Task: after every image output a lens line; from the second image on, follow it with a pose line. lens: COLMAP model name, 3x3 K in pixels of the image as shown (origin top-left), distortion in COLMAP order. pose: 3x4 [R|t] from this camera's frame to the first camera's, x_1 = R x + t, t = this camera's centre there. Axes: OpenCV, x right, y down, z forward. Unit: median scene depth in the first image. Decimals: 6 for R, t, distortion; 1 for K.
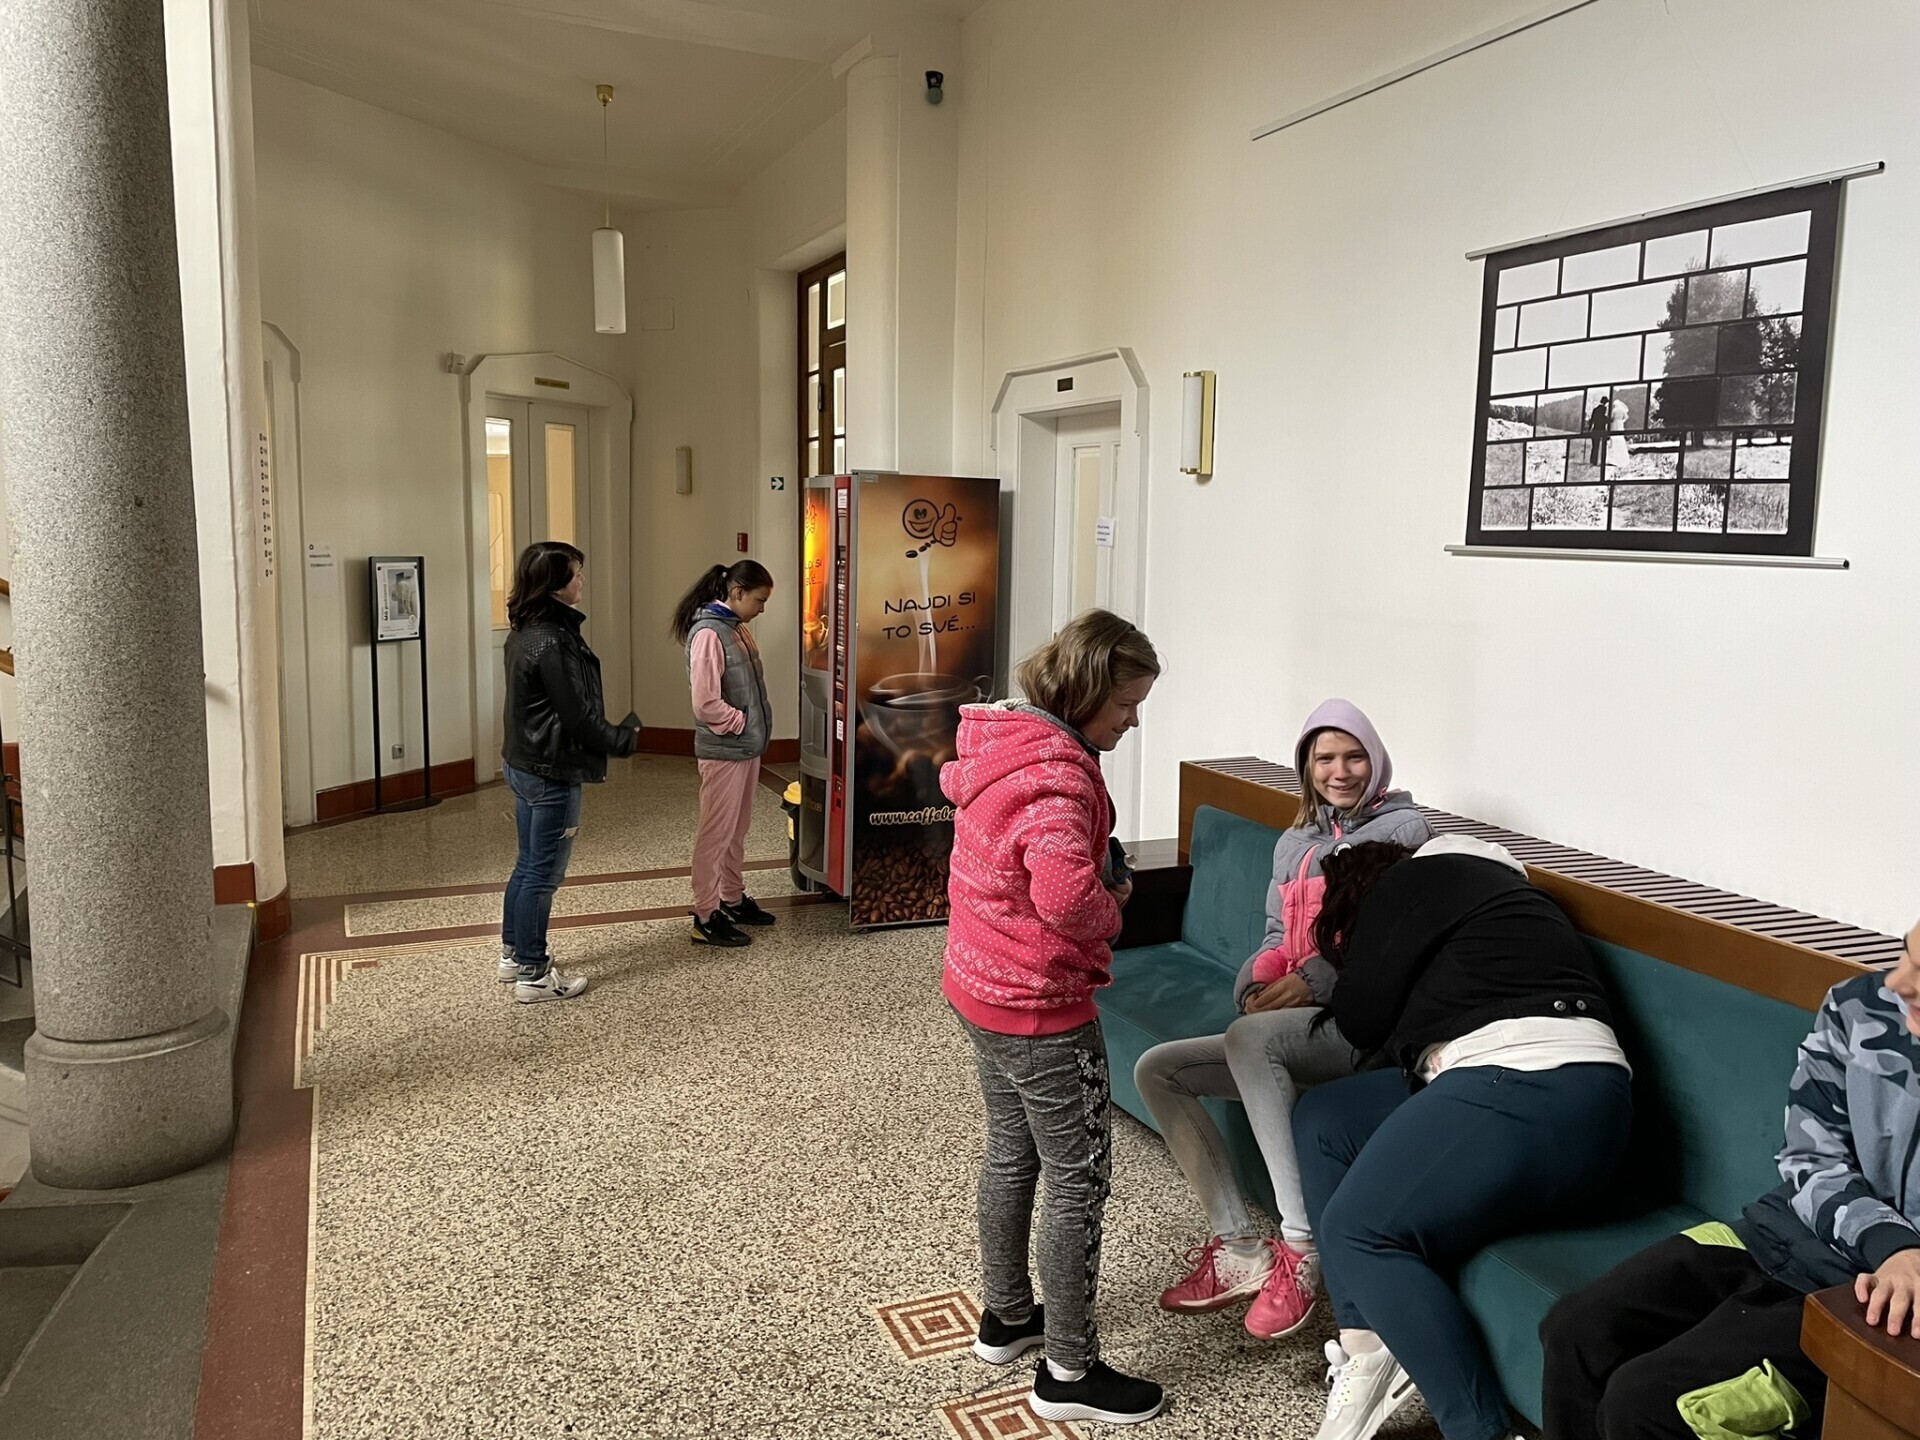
lens RADIAL K [[1399.9, 0, 960.0], [0, 1399.9, 720.0], [0, 0, 1]] dist [0.067912, -0.096395]
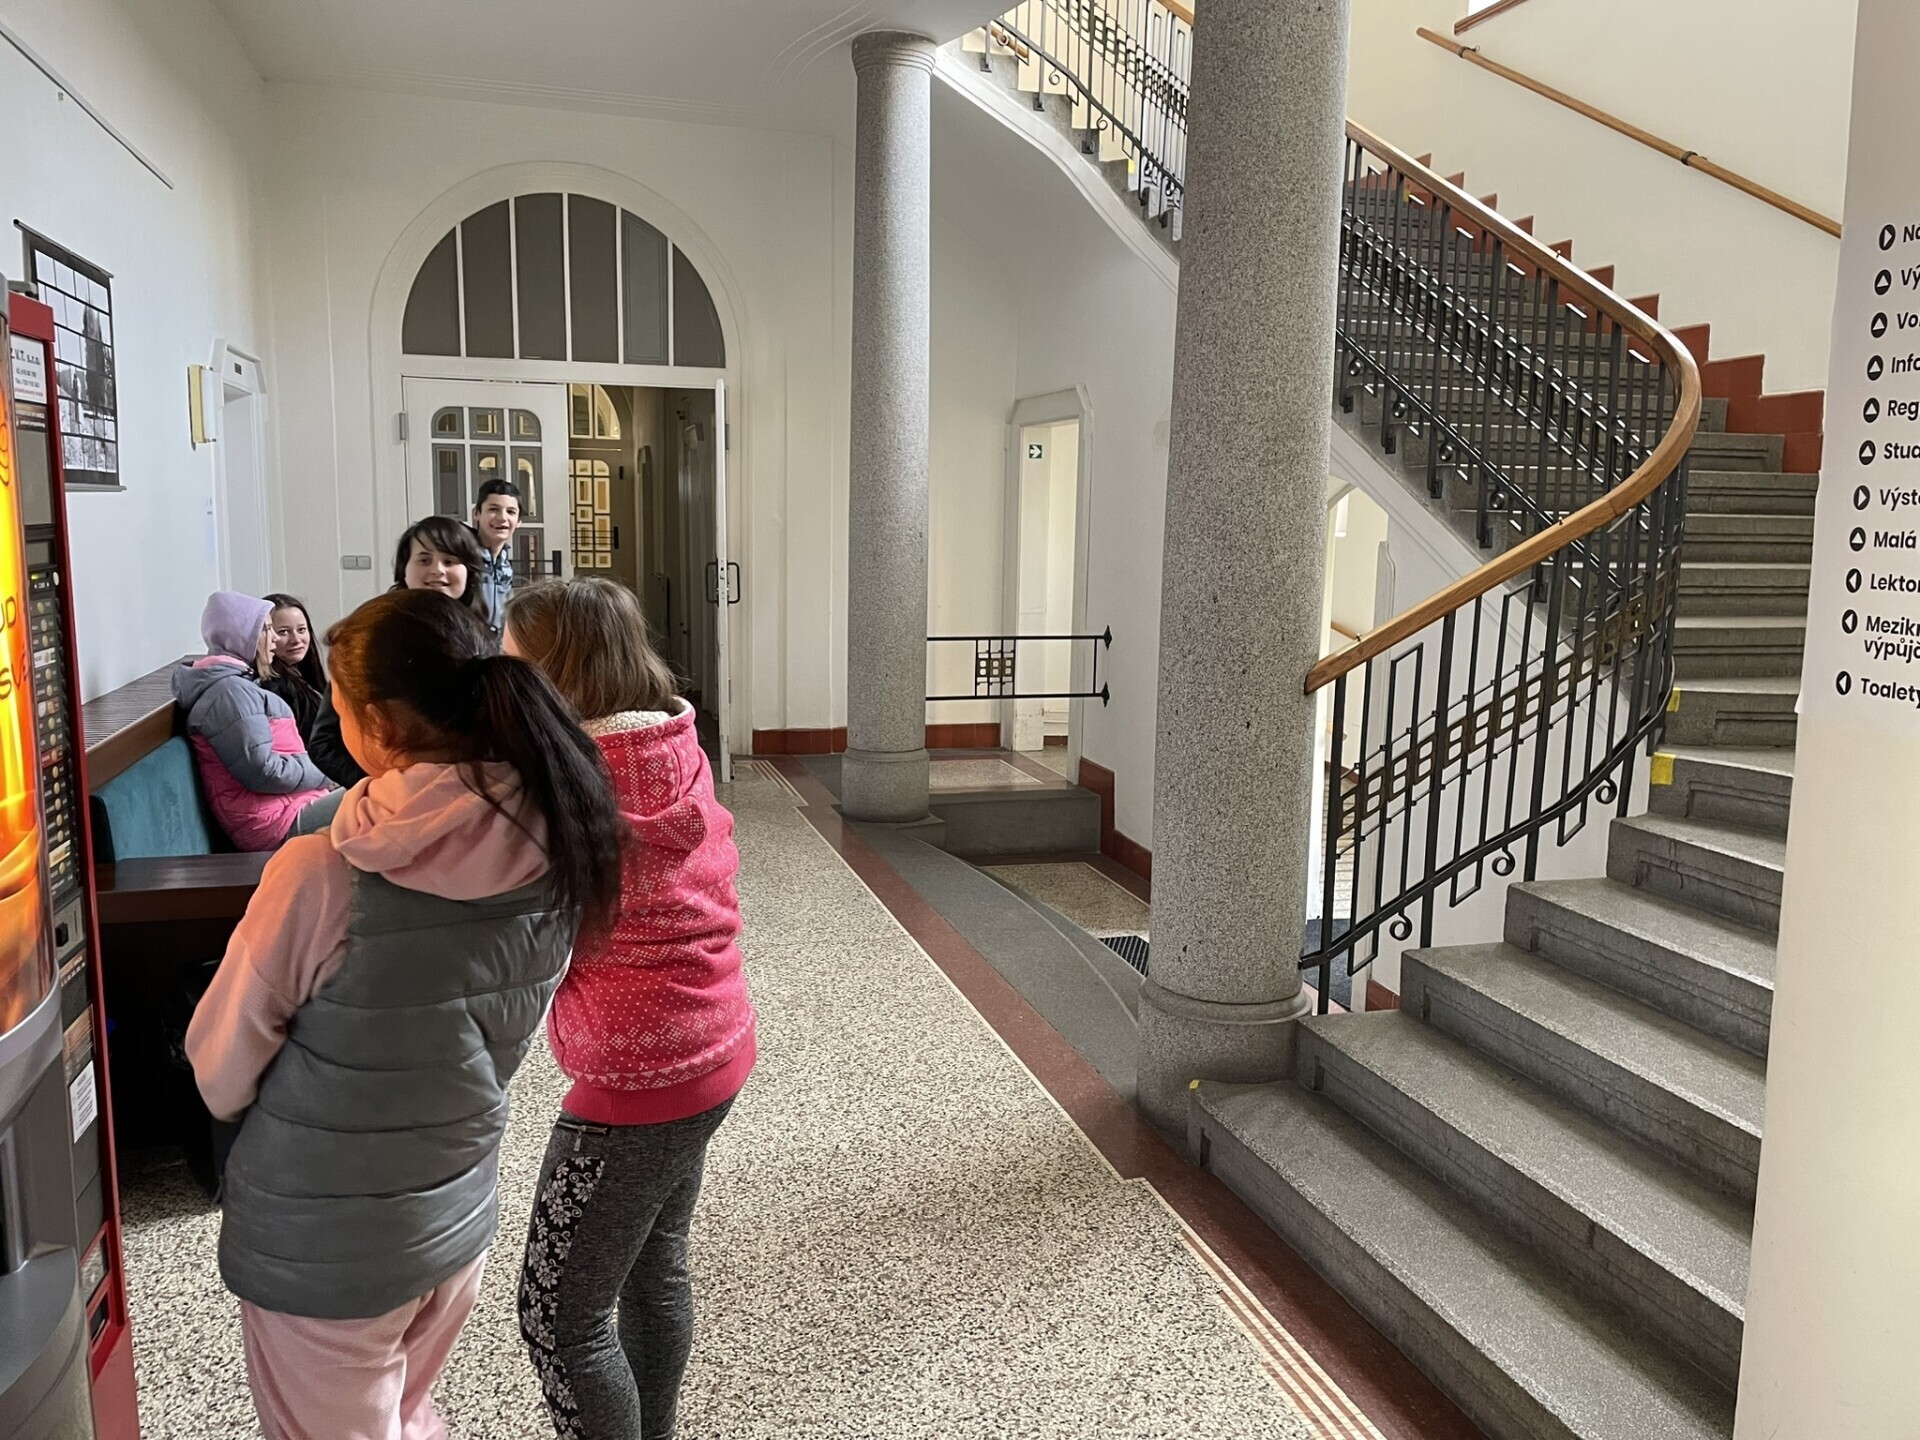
lens RADIAL K [[1399.9, 0, 960.0], [0, 1399.9, 720.0], [0, 0, 1]] dist [0.067912, -0.096395]
pose [[-0.992733, -0.058529, 0.105148, -0.418669], [-0.026095, 0.957666, 0.286696, -0.231118], [-0.117477, 0.281869, -0.952234, 1.675745]]
